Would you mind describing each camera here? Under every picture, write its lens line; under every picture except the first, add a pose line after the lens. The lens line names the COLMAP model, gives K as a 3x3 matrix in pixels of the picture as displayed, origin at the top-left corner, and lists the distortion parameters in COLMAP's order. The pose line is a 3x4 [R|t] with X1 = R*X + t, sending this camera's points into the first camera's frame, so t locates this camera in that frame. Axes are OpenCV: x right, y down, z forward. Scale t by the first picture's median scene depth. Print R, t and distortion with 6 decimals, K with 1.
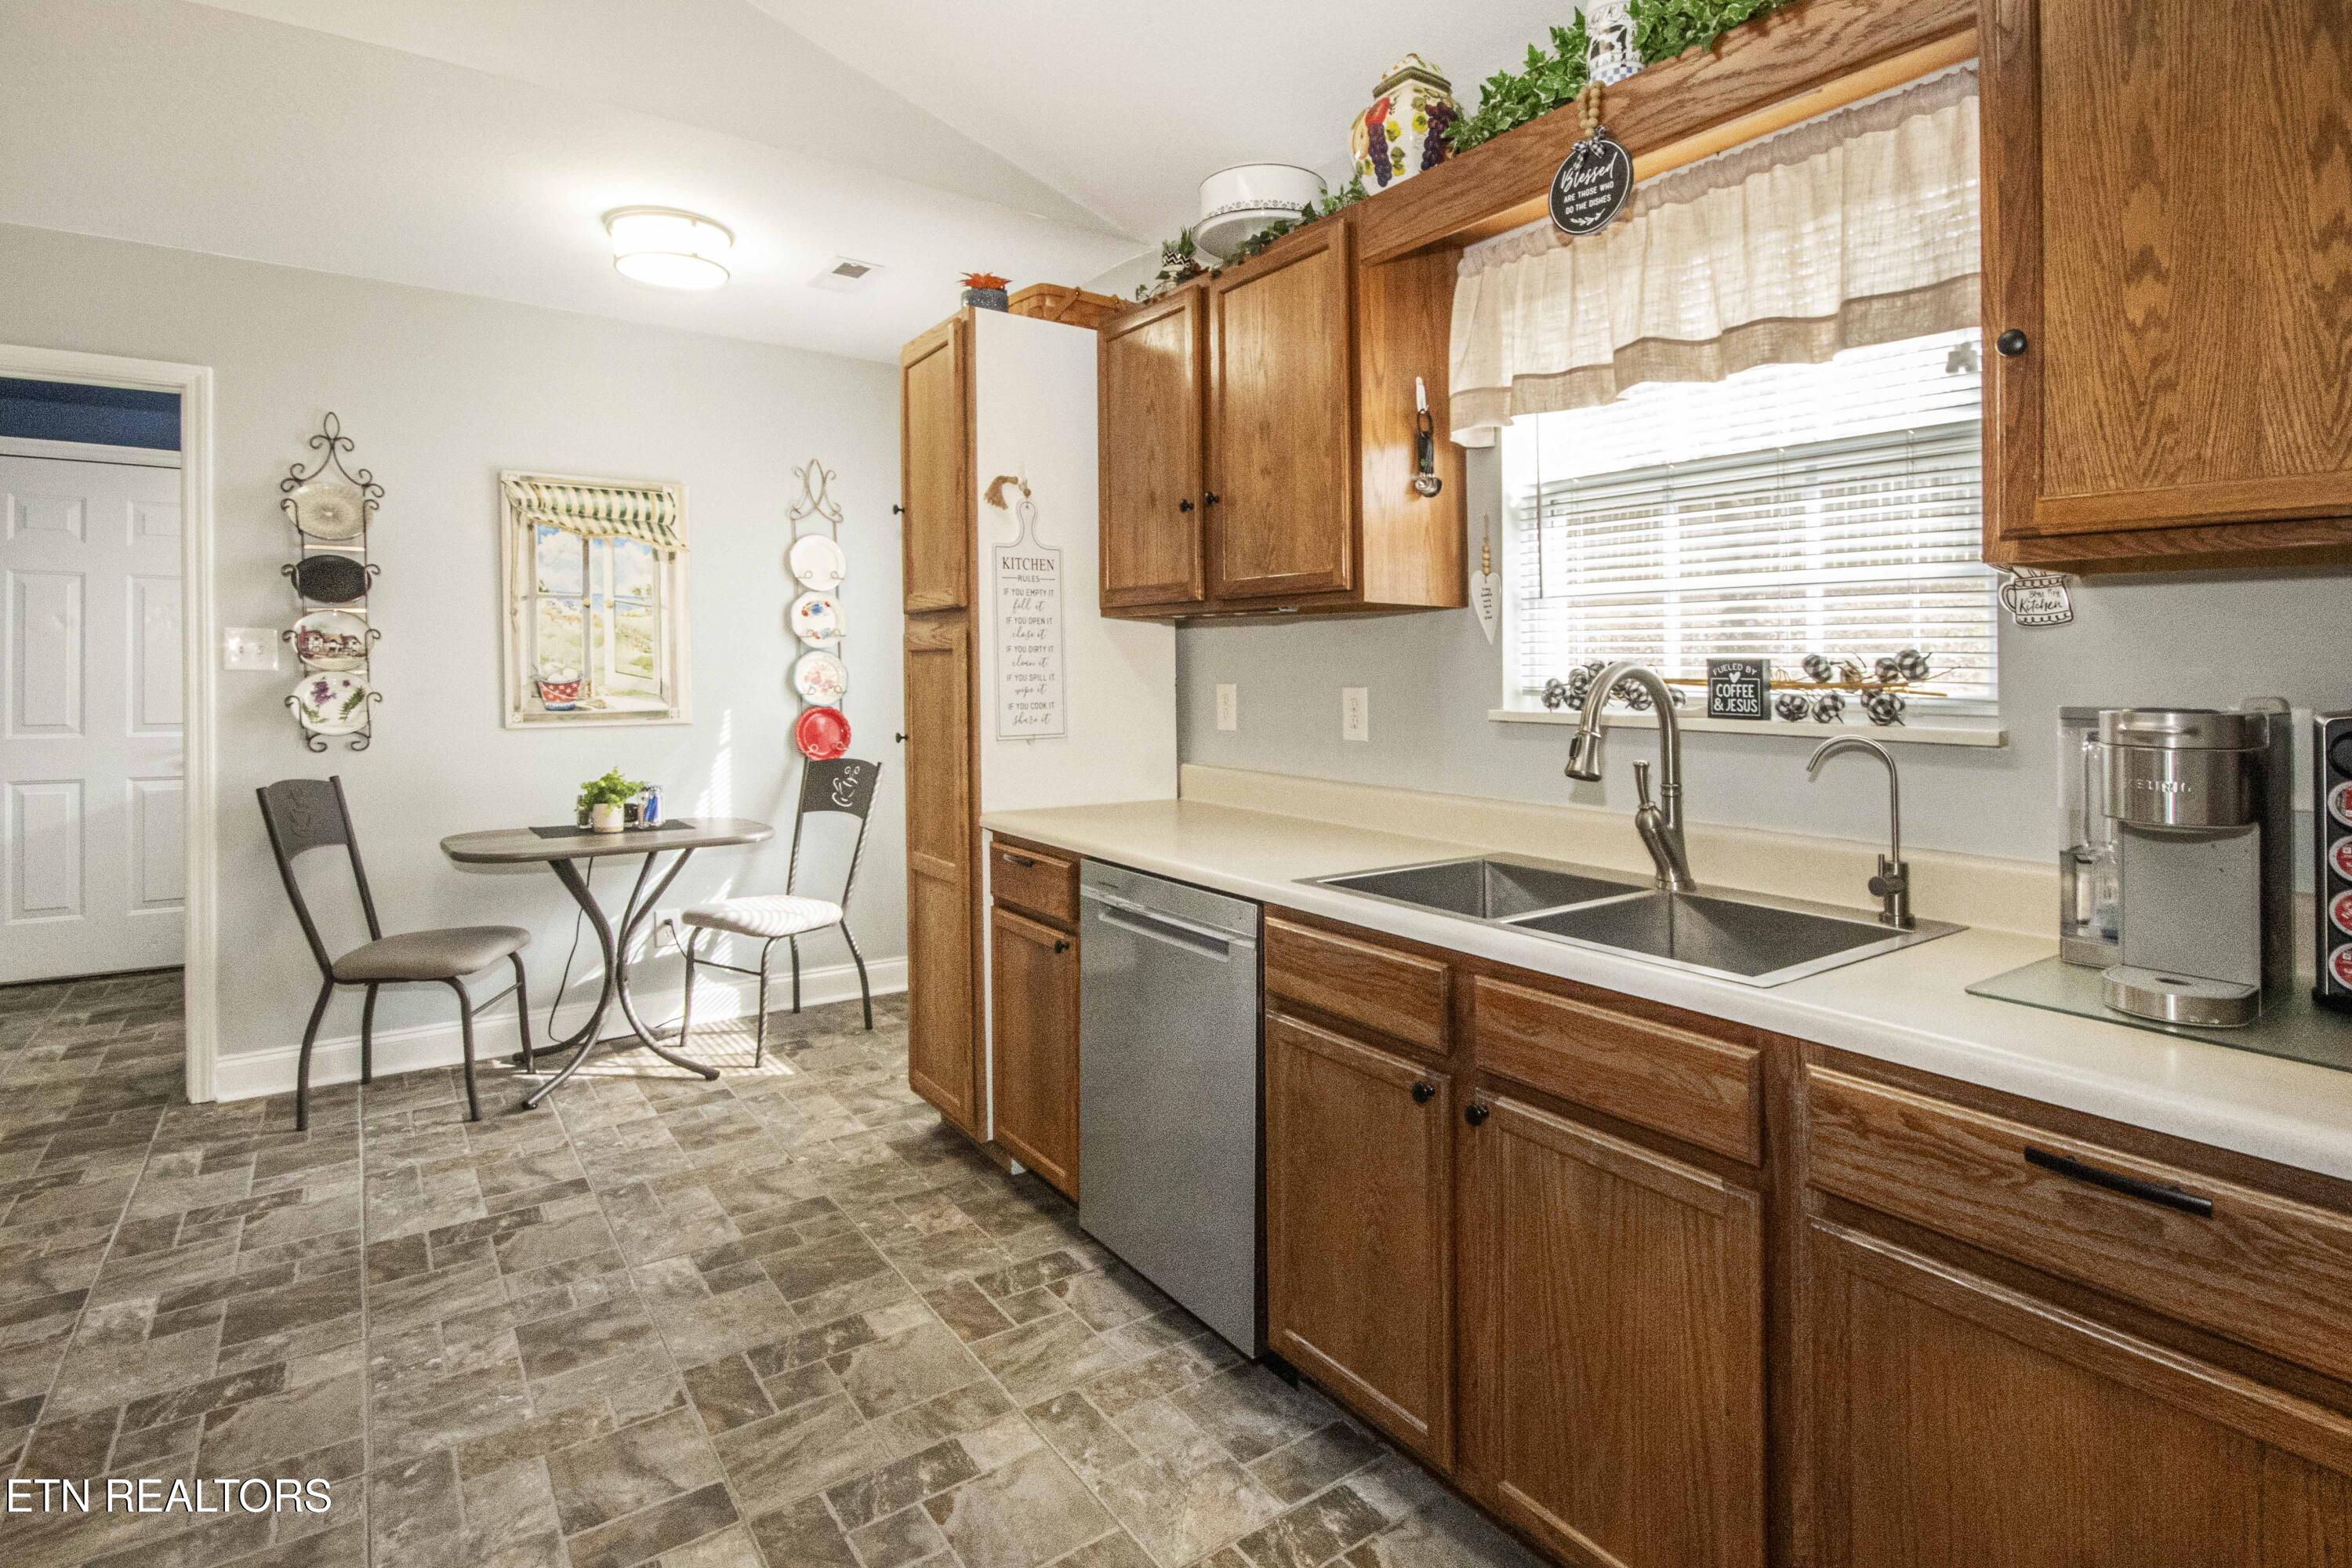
lens RADIAL K [[1213.4, 0, 1306.1], [0, 1213.4, 681.2], [0, 0, 1]] dist [-0.002579, 0.000052]
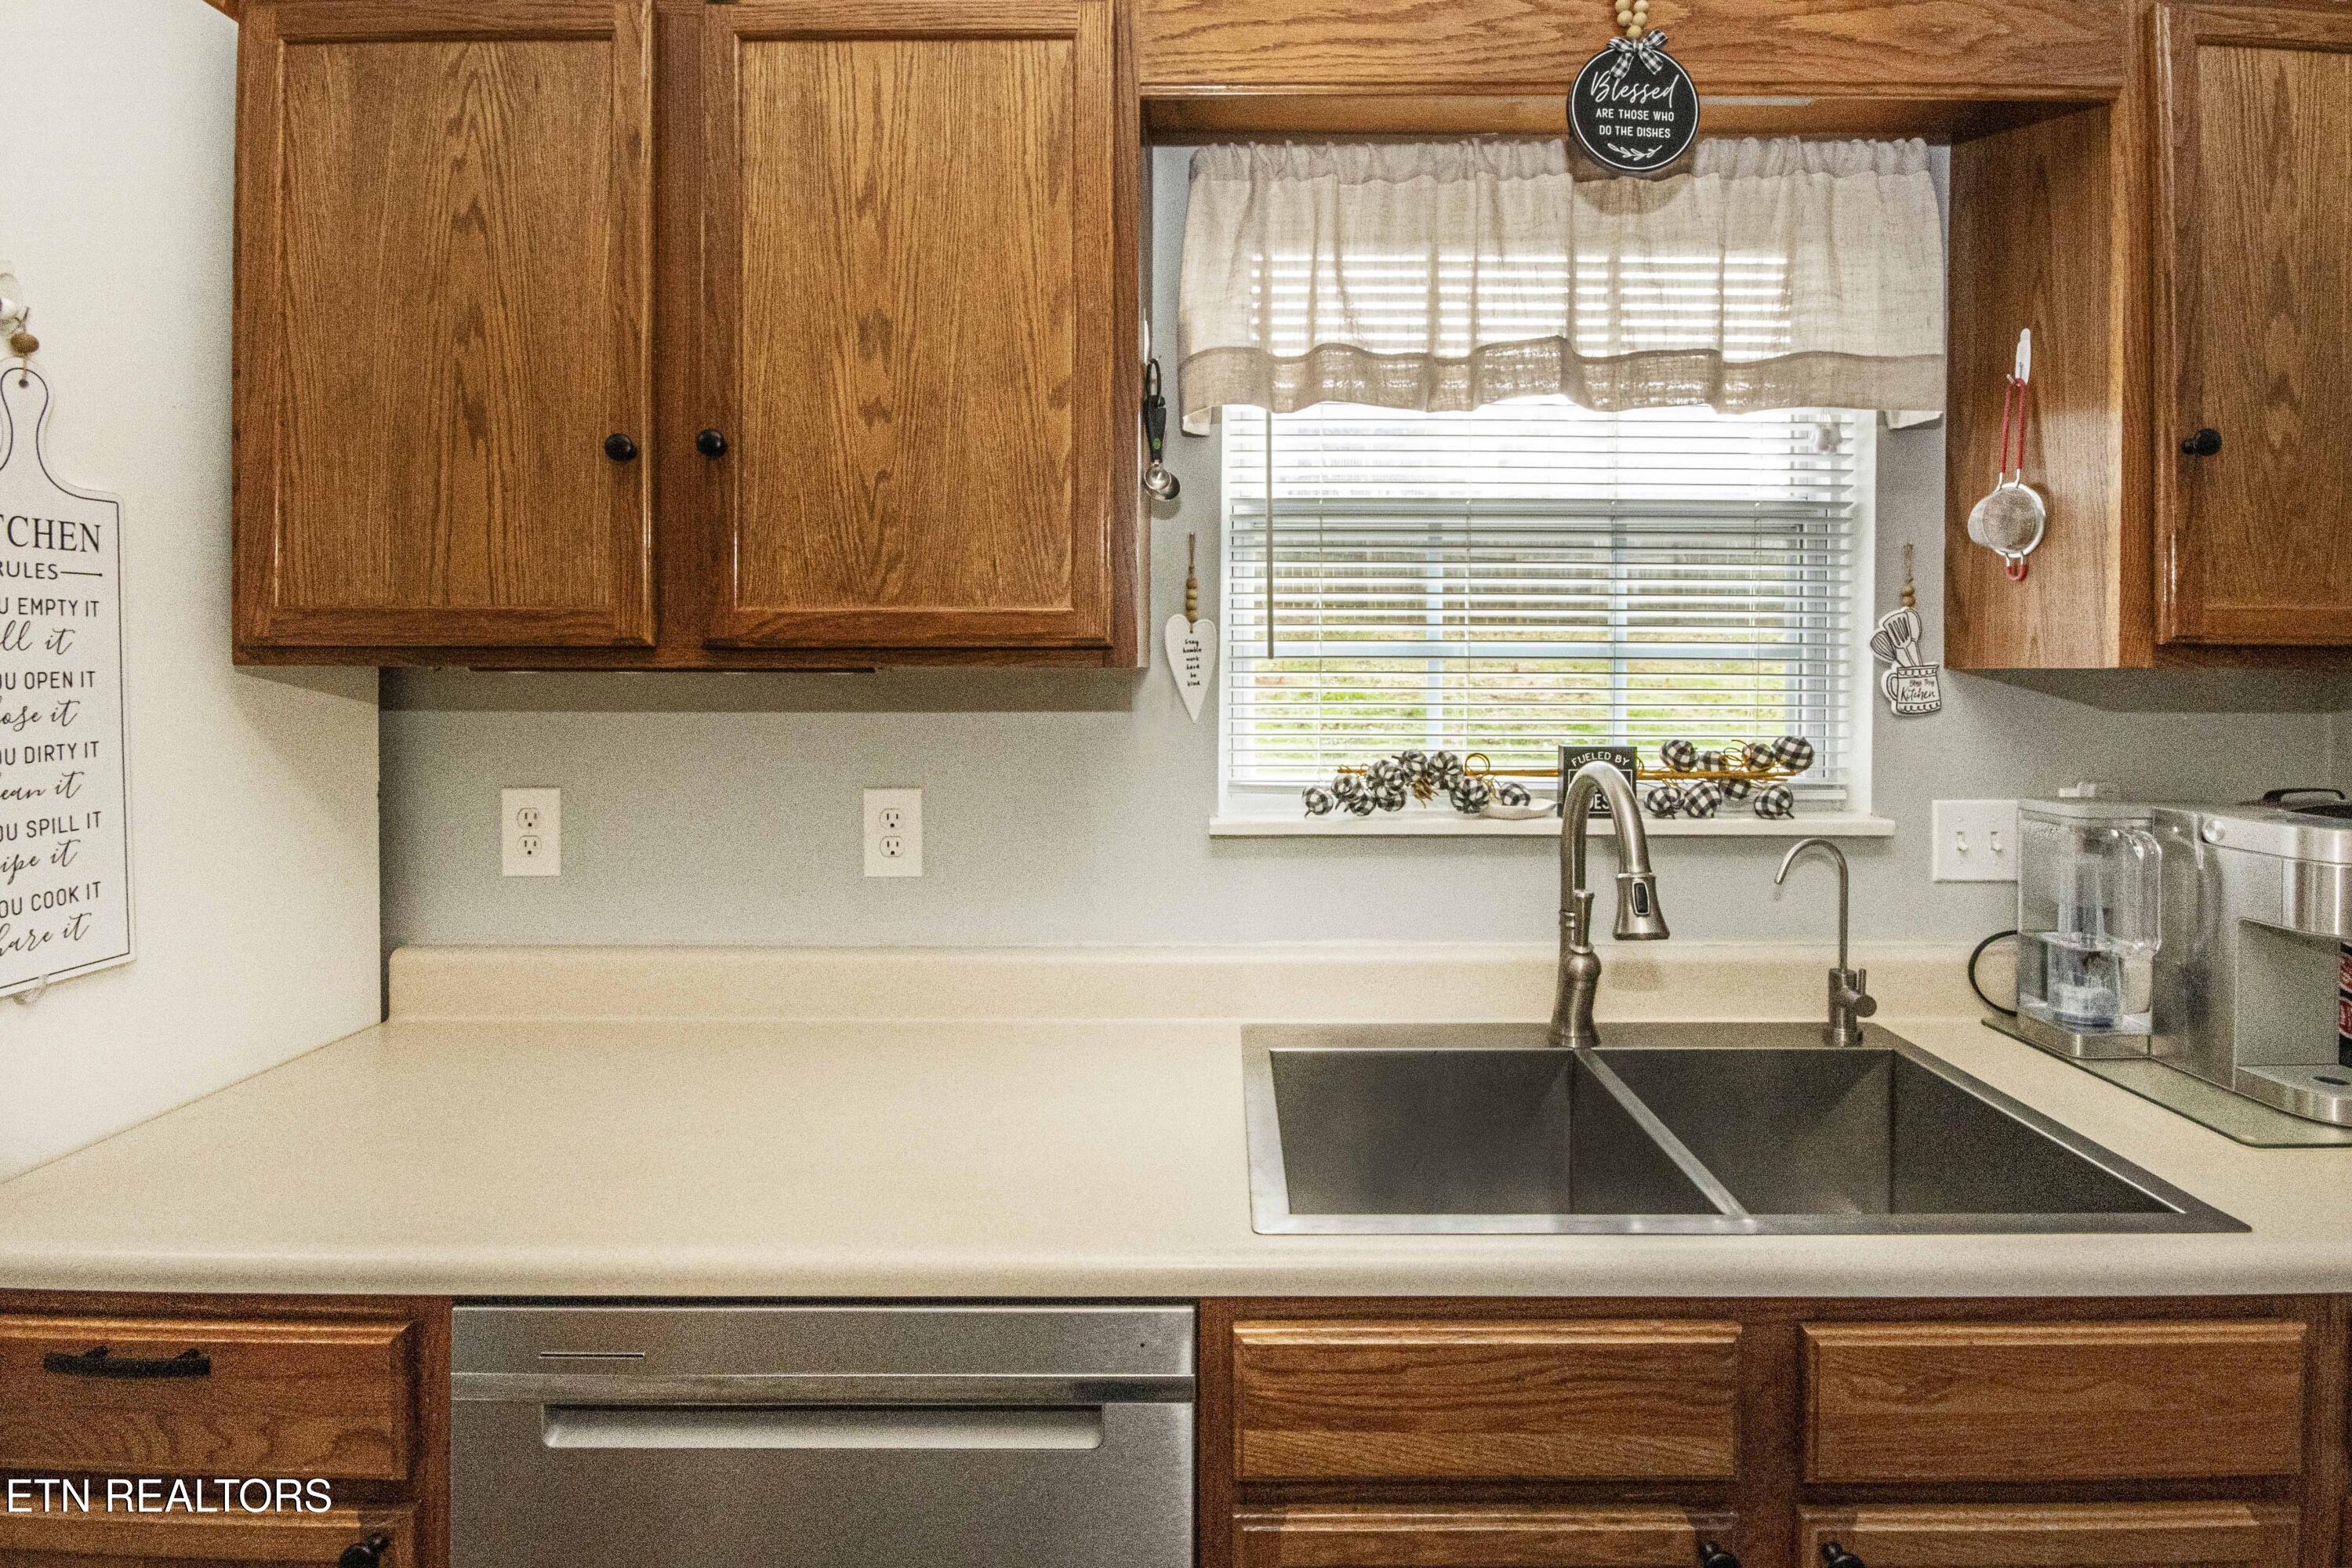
lens RADIAL K [[1069.4, 0, 1174.4], [0, 1069.4, 660.0], [0, 0, 1]] dist [-0.003884, -0.000524]
pose [[0.622743, -0.004200, 0.782415, -0.282048], [0.008768, 0.999960, -0.001610, -0.055988], [-0.782378, 0.007863, 0.622755, 0.544312]]
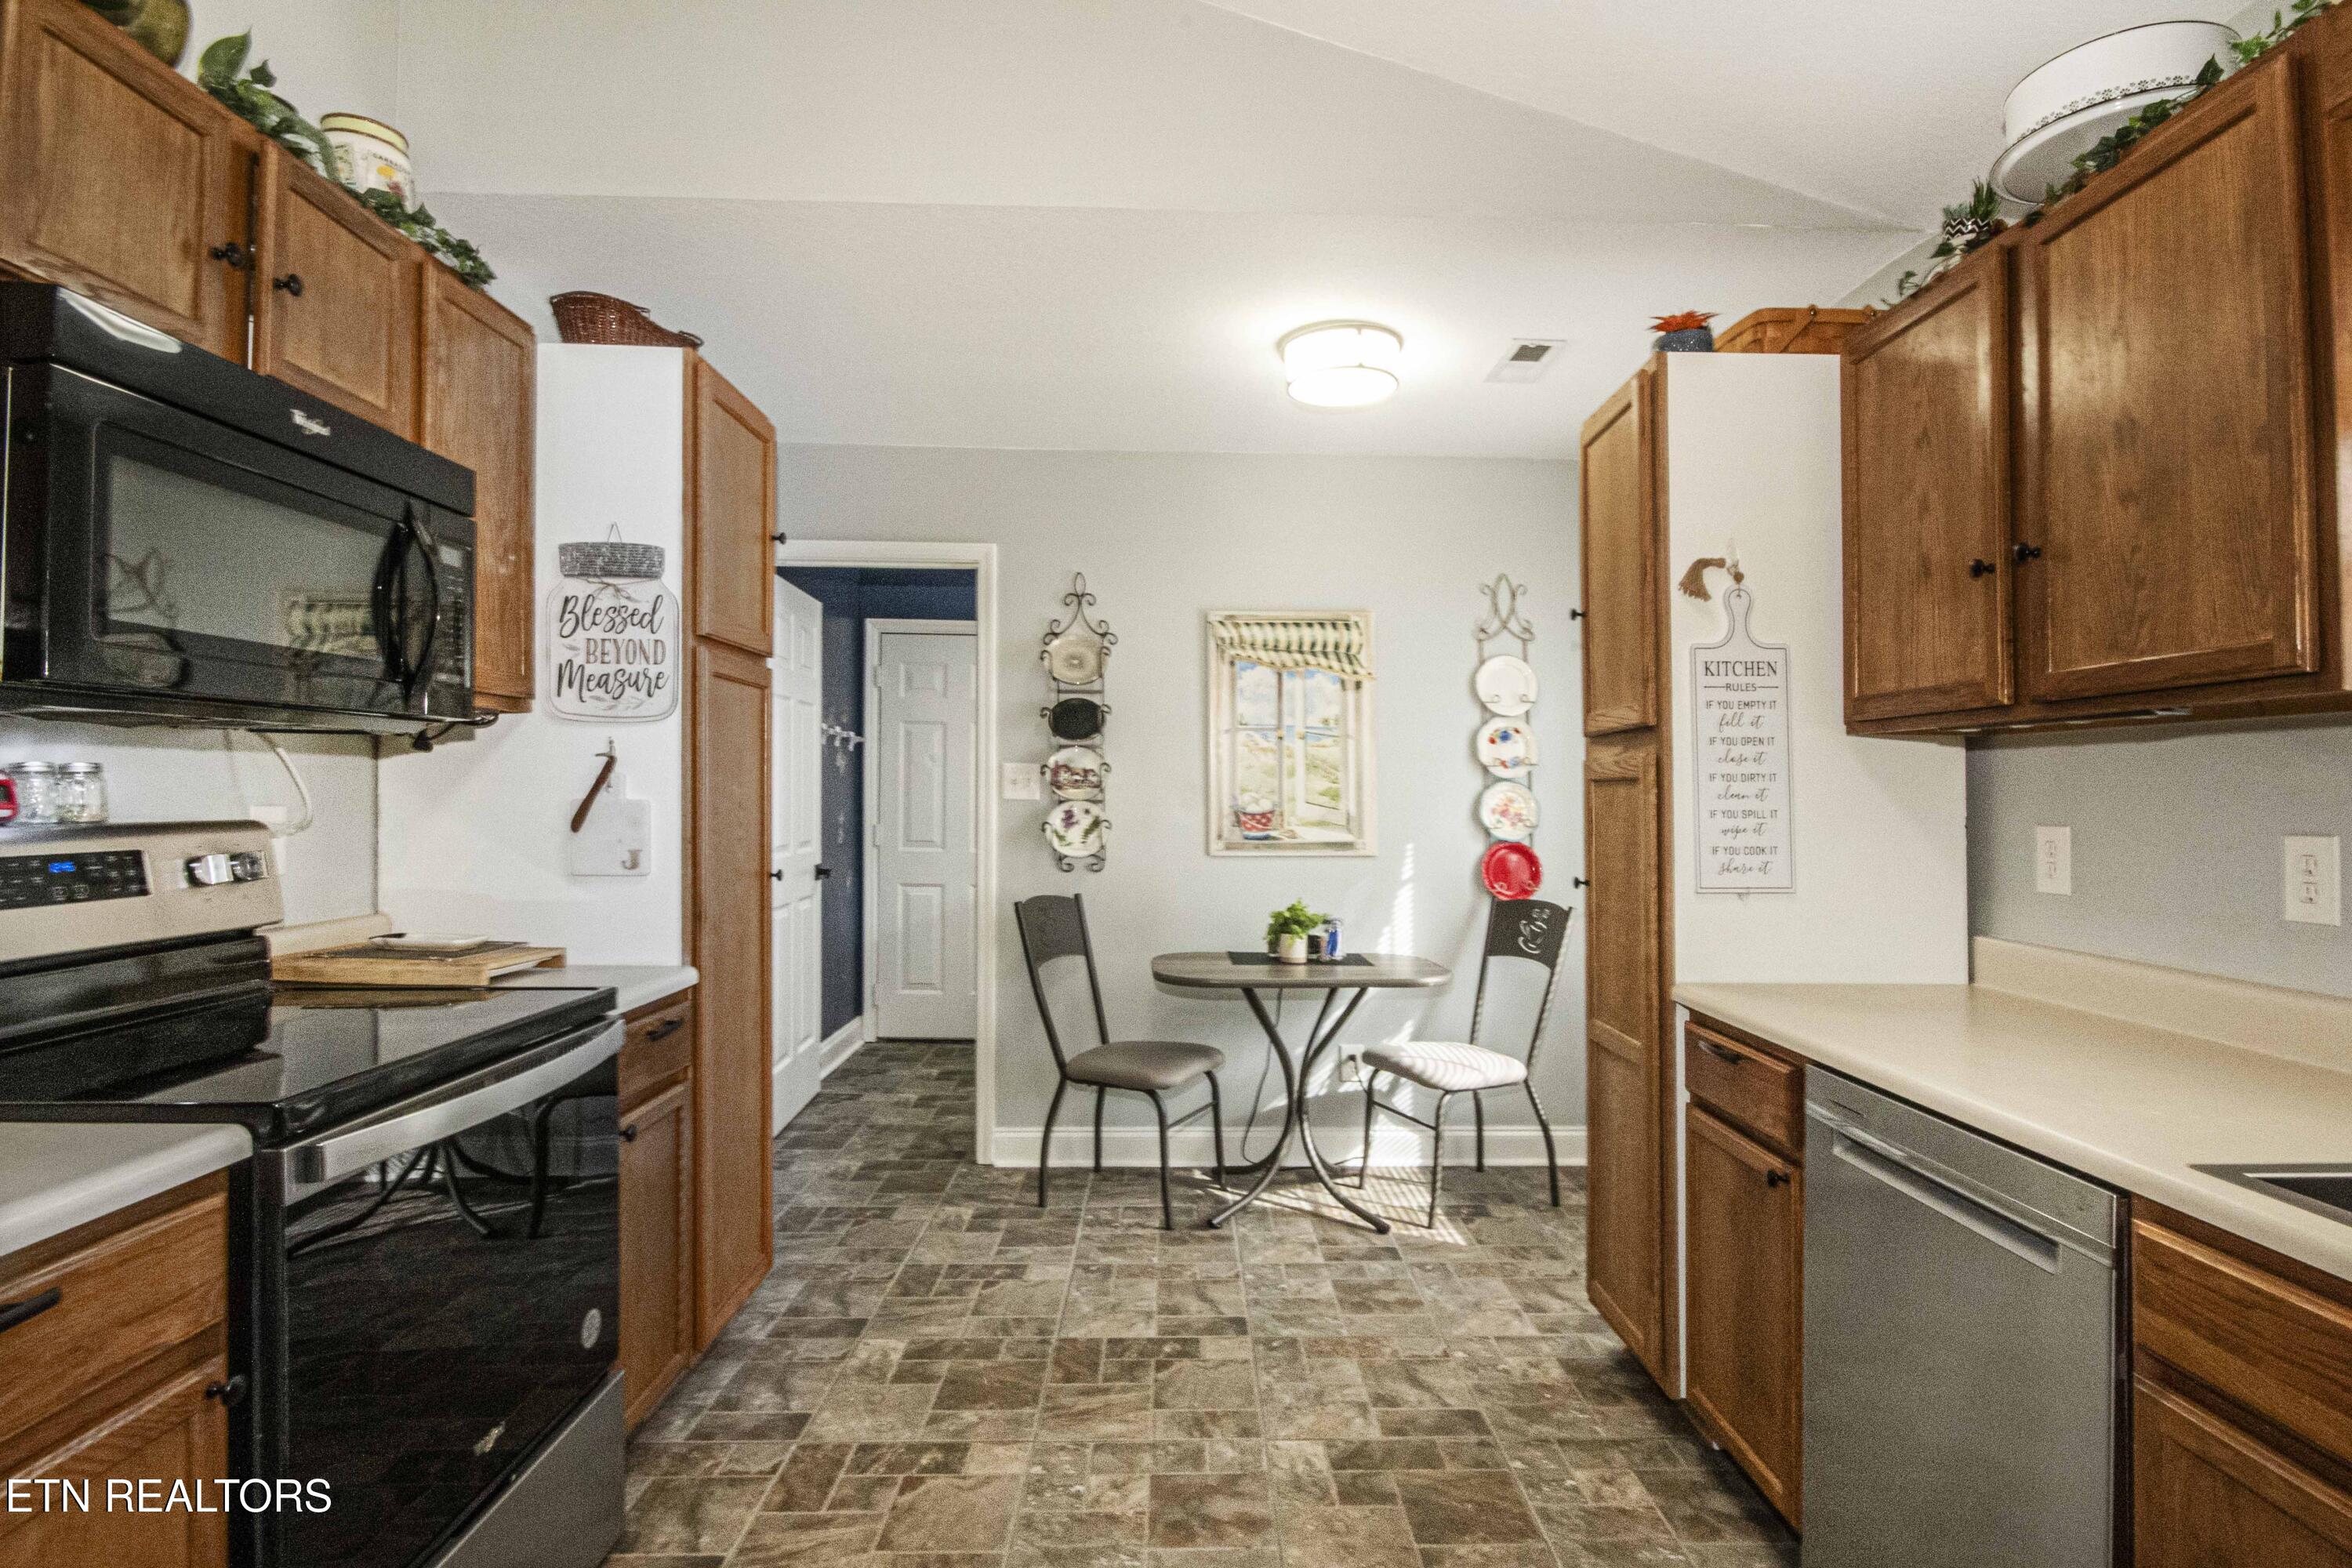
lens RADIAL K [[1246.0, 0, 1139.6], [0, 1246.0, 788.4], [0, 0, 1]] dist [-0.008393, 0.000346]
pose [[0.765786, -0.000232, -0.643096, -0.011151], [-0.012266, 0.999813, -0.014966, -0.002938], [0.642979, 0.019349, 0.765639, 0.148954]]
